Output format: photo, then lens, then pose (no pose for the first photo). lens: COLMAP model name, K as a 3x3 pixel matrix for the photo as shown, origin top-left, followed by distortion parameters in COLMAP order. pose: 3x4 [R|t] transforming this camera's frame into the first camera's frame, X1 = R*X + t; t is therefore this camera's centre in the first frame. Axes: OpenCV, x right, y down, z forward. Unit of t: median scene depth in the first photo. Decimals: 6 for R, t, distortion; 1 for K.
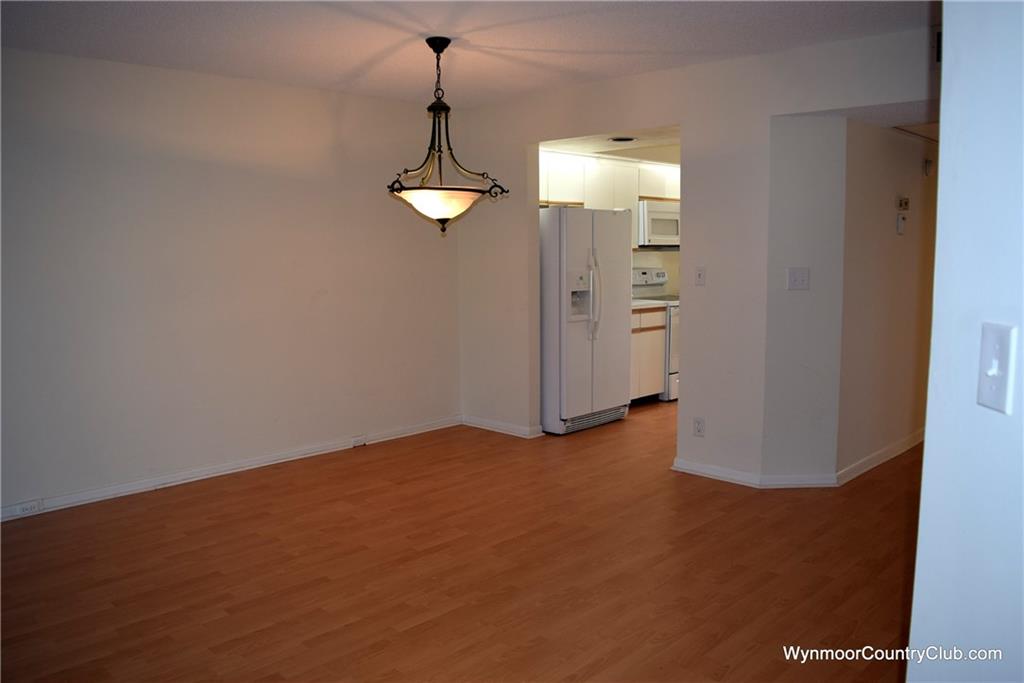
lens RADIAL K [[801.8, 0, 512.0], [0, 801.8, 341.5], [0, 0, 1]] dist [-0.087166, 0.005374]
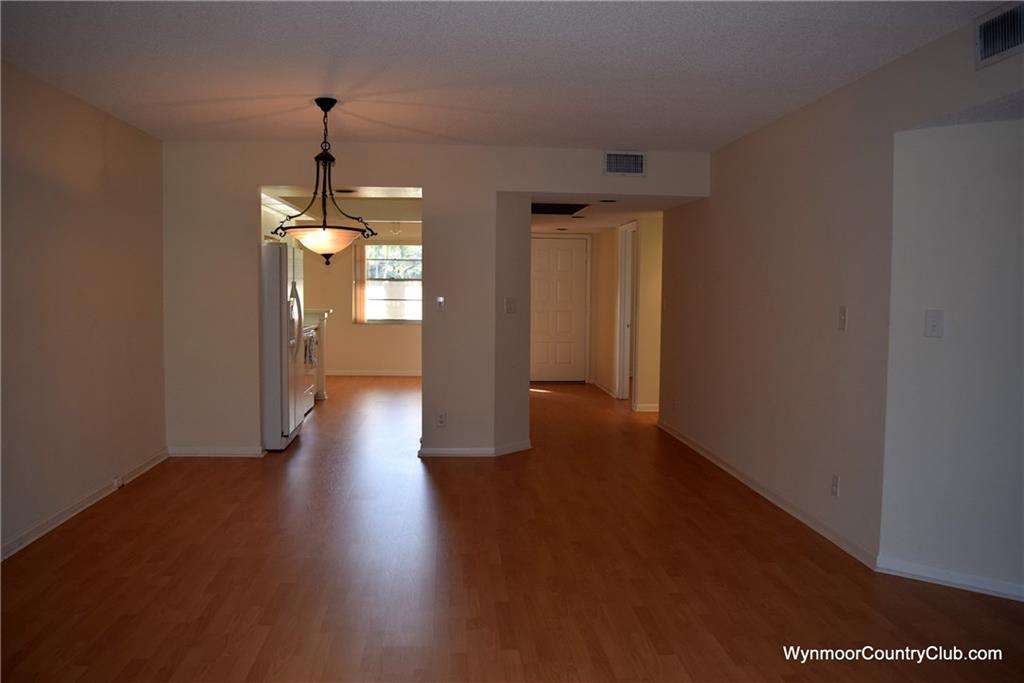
lens RADIAL K [[805.8, 0, 512.0], [0, 805.8, 341.5], [0, 0, 1]] dist [-0.090503, 0.010291]
pose [[0.652432, -0.035525, 0.757014, -0.790230], [0.072374, 0.997256, -0.015577, 0.009806], [-0.754383, 0.064951, 0.653213, 0.052685]]
